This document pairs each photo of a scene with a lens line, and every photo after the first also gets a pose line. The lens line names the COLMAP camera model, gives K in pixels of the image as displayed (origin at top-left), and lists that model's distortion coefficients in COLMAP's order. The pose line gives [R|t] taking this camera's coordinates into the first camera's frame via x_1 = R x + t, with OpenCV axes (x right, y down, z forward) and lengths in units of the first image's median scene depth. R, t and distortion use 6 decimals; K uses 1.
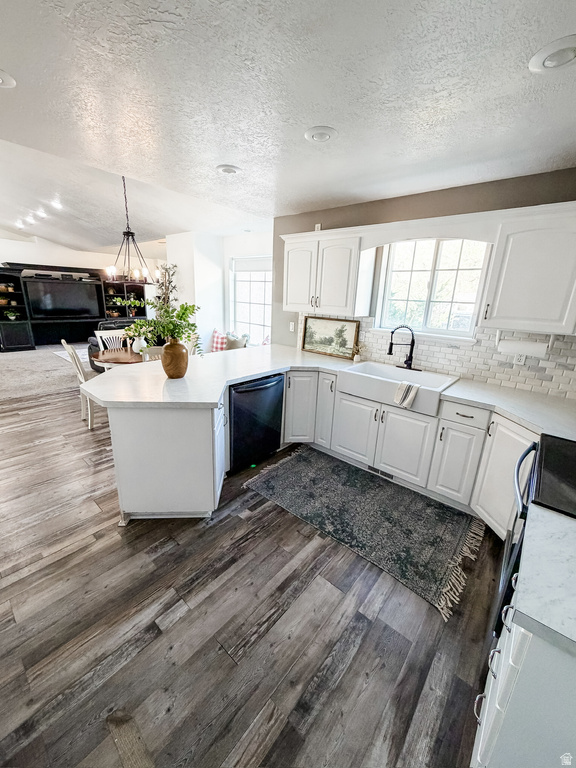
lens RADIAL K [[305.6, 0, 287.8], [0, 305.6, 382.2], [0, 0, 1]] dist [-0.000006, 0.000311]
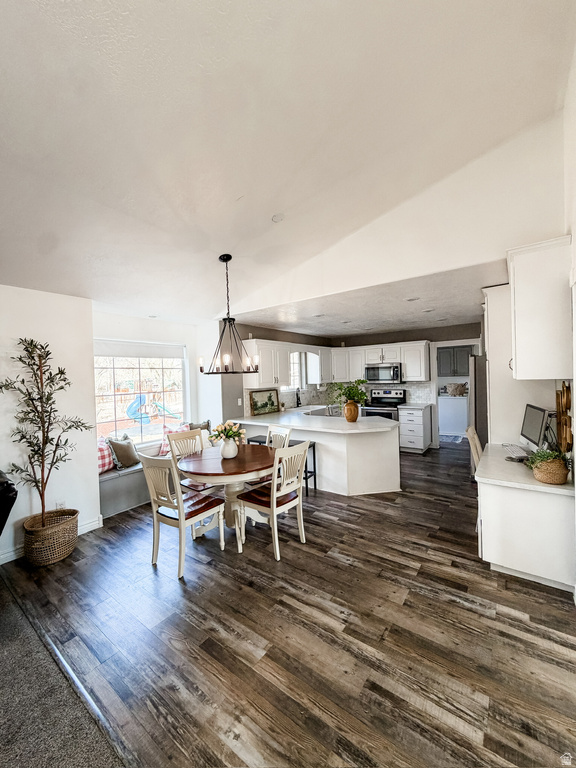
lens RADIAL K [[307.2, 0, 285.6], [0, 307.2, 378.9], [0, 0, 1]] dist [0.001891, 0.000228]
pose [[-0.066330, -0.051992, 0.996442, -1.743656], [0.303484, 0.950278, 0.069786, -0.412324], [-0.950525, 0.307033, -0.047253, 1.141674]]
